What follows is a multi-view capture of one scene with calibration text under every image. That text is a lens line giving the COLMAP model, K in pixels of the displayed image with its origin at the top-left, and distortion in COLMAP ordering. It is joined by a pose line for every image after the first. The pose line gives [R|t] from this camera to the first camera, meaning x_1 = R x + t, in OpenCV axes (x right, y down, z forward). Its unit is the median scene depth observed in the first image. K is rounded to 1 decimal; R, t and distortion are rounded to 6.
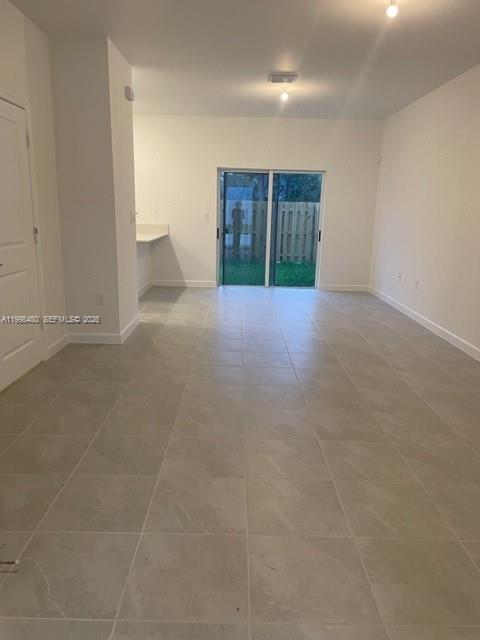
lens RADIAL K [[476.3, 0, 240.0], [0, 476.3, 320.0], [0, 0, 1]] dist [0.045288, -0.000083]
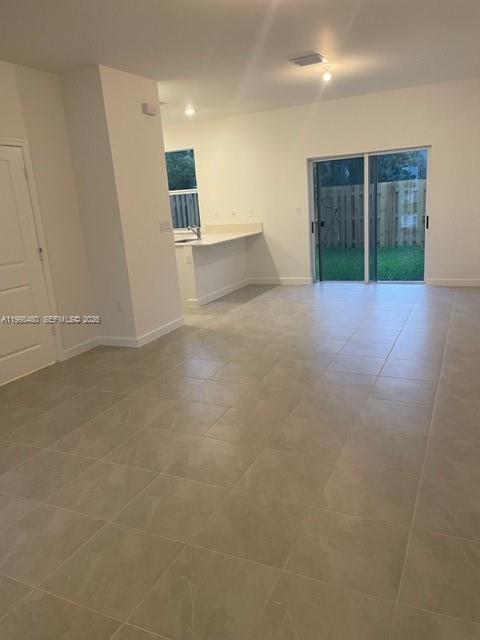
lens RADIAL K [[476.3, 0, 240.0], [0, 476.3, 320.0], [0, 0, 1]] dist [0.045288, -0.000083]
pose [[0.907704, 0.015916, -0.419309, 0.235213], [-0.003611, 0.999540, 0.030124, -0.026026], [0.419595, -0.025830, 0.907344, 0.072479]]
